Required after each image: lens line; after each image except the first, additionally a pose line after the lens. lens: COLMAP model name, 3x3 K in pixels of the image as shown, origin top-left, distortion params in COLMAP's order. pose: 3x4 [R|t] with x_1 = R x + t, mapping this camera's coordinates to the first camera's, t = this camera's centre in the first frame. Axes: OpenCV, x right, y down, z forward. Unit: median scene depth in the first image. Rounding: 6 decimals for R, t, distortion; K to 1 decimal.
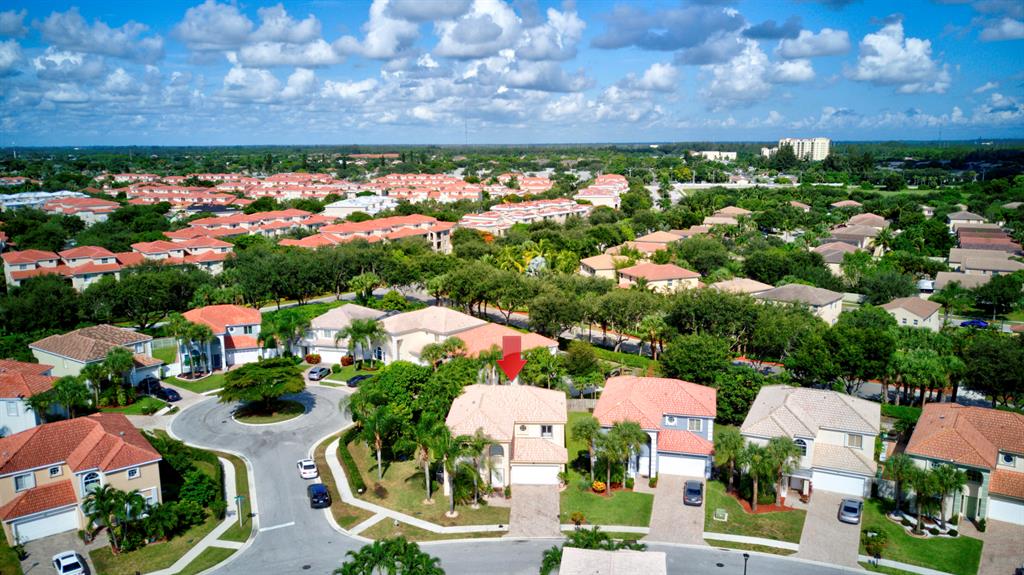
lens RADIAL K [[779.2, 0, 512.0], [0, 779.2, 287.5], [0, 0, 1]] dist [0.006715, -0.000159]
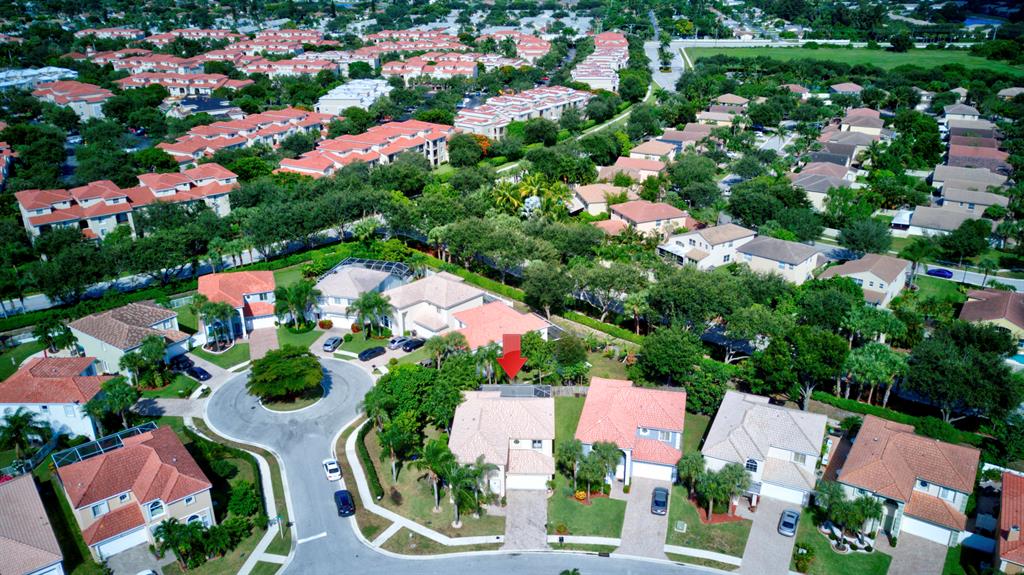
lens RADIAL K [[779.2, 0, 512.0], [0, 779.2, 287.5], [0, 0, 1]] dist [0.006715, -0.000159]
pose [[0.999989, 0.000240, 0.004594, 0.001446], [-0.001188, 0.978261, 0.207373, -0.246403], [-0.004444, -0.207376, 0.978251, -0.076632]]
